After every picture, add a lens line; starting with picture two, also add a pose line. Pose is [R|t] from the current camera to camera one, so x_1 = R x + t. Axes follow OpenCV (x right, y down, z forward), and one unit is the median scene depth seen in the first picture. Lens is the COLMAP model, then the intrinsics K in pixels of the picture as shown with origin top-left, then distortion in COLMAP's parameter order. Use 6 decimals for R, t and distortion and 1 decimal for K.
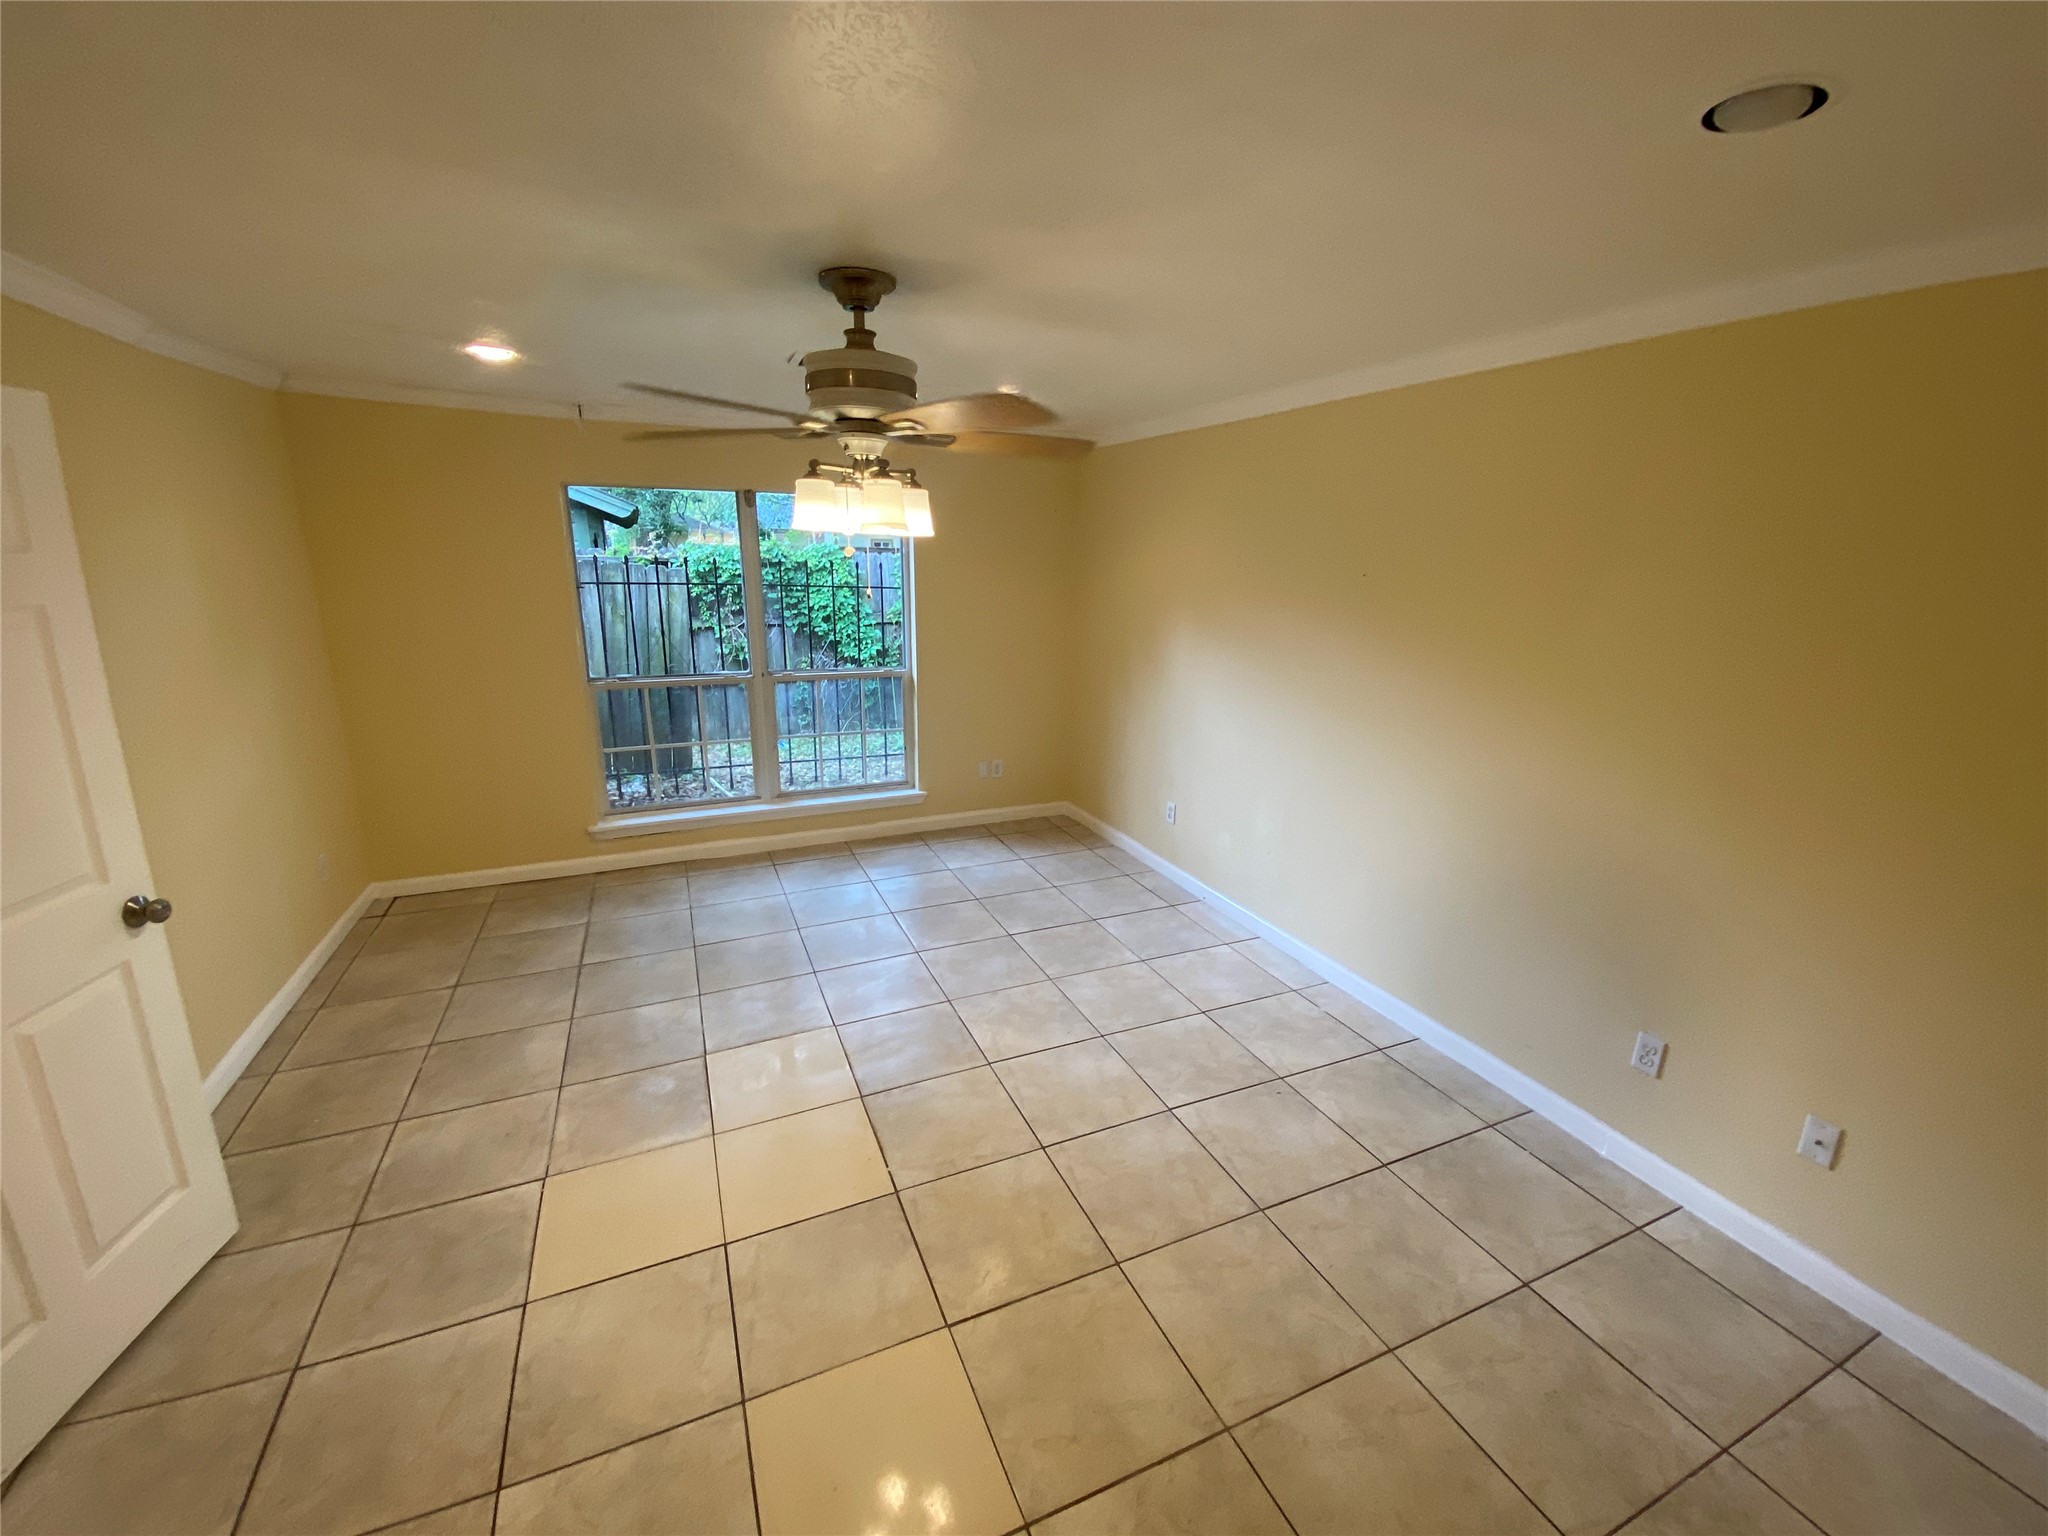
lens RADIAL K [[832.2, 0, 1033.0], [0, 832.2, 761.8], [0, 0, 1]] dist [0.043004, -0.035398]
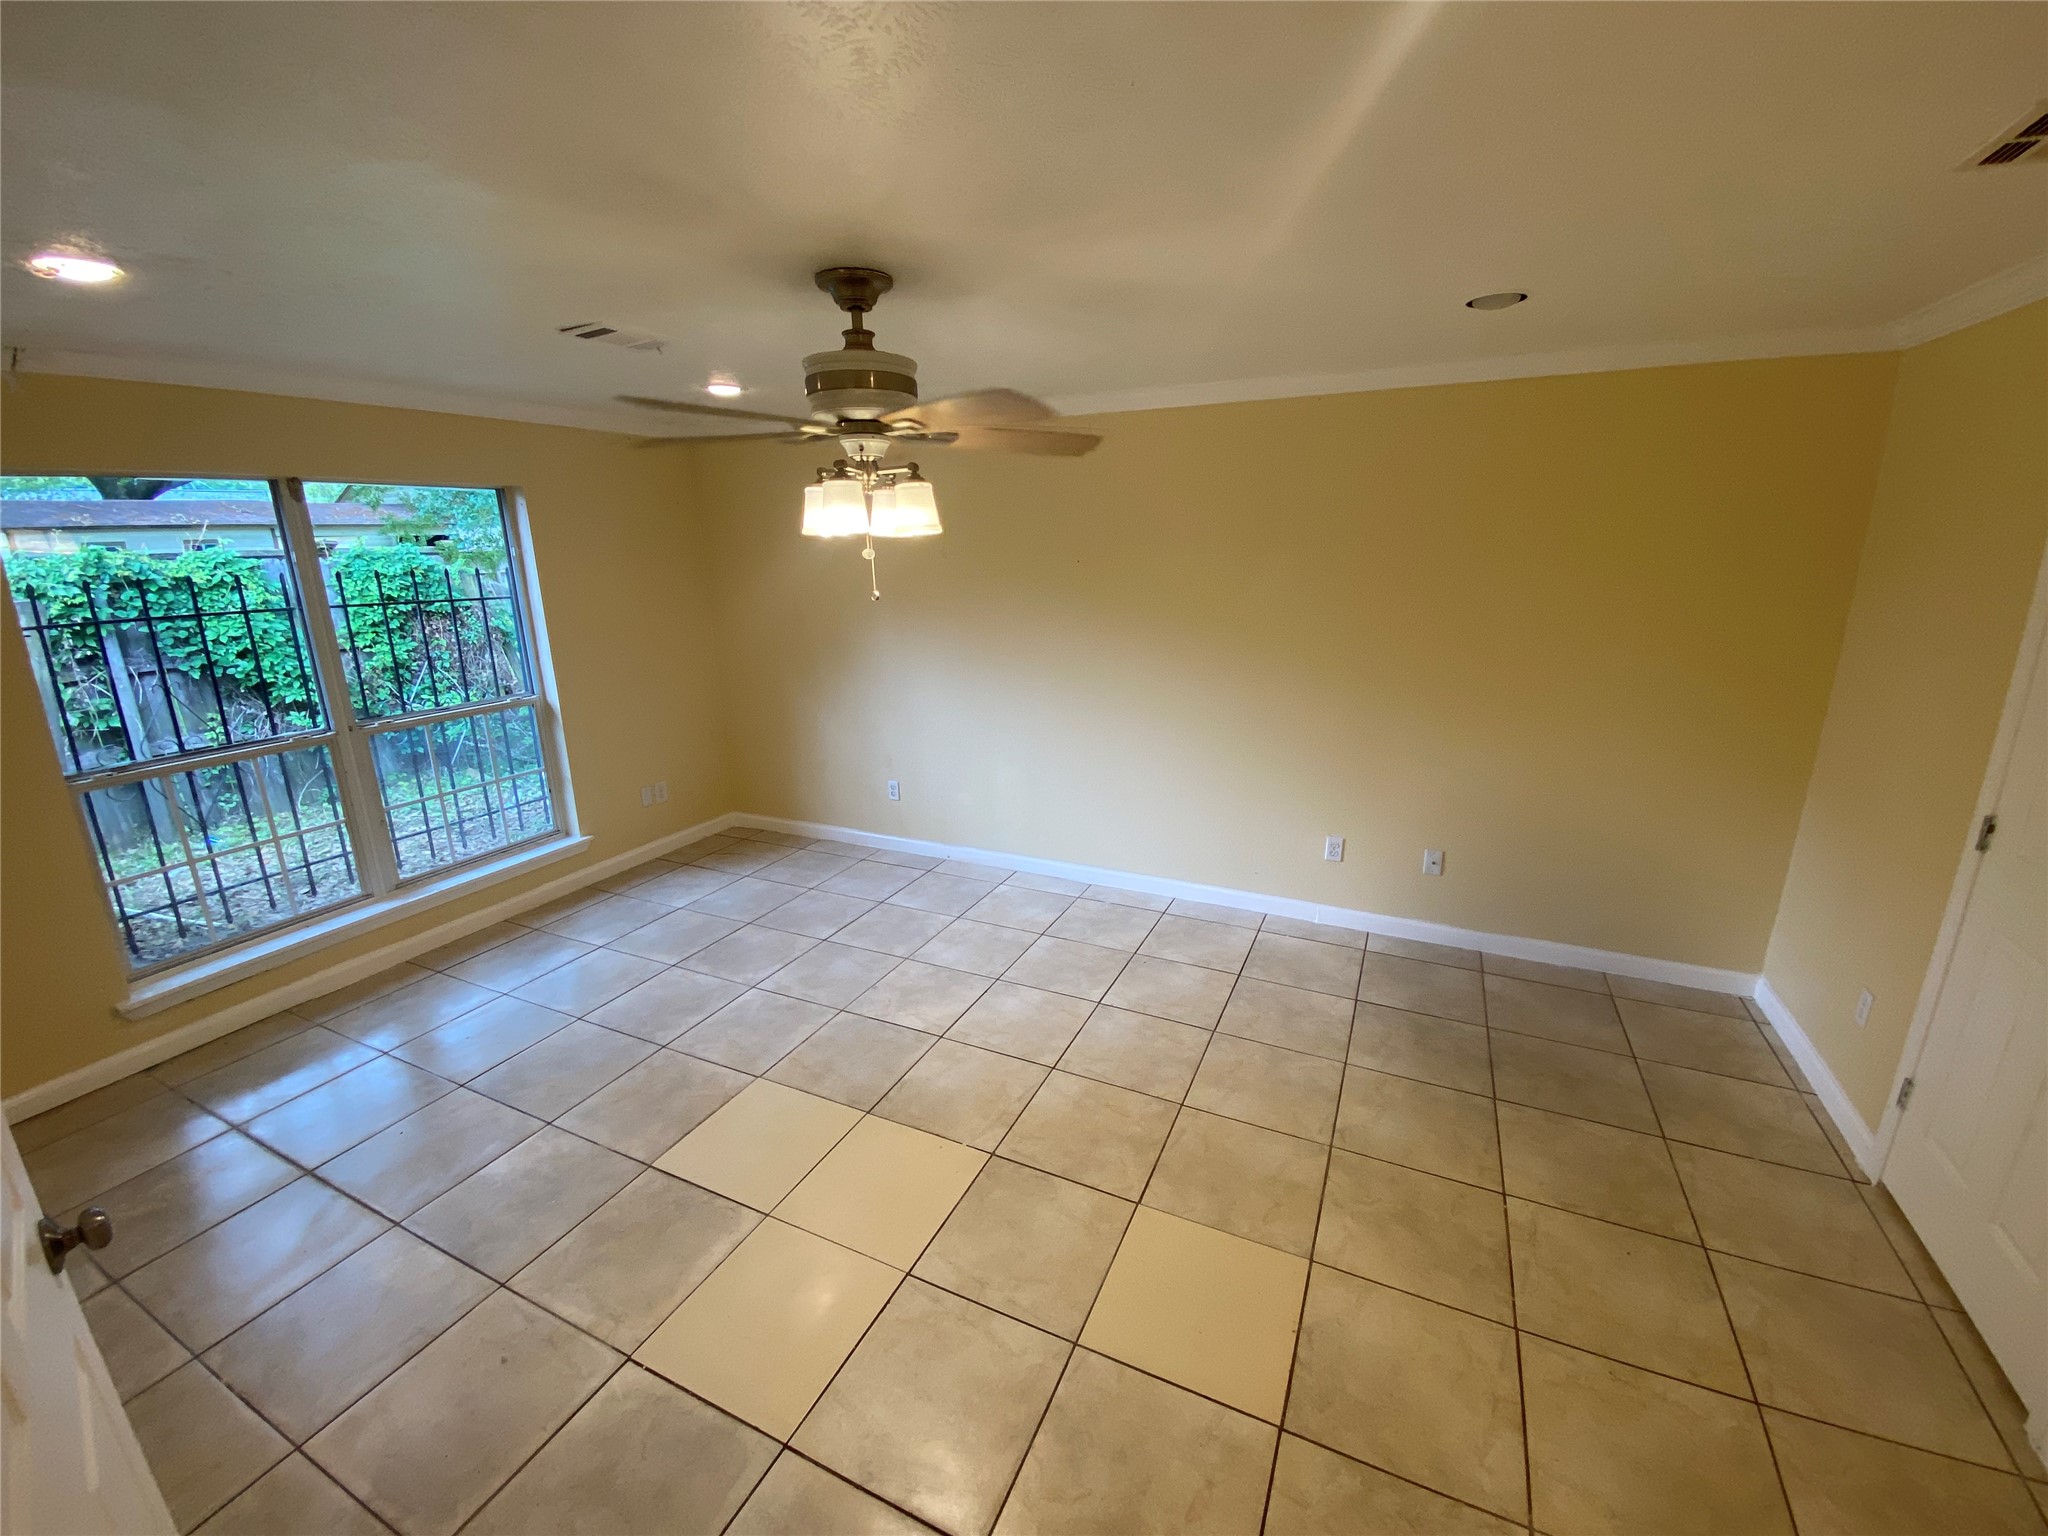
lens RADIAL K [[832.2, 0, 1033.0], [0, 832.2, 761.8], [0, 0, 1]] dist [0.043004, -0.035398]
pose [[0.756507, -0.190223, 0.625710, -0.357028], [0.185629, 0.979870, 0.073459, -0.019451], [-0.627088, 0.060578, 0.776589, 0.063864]]
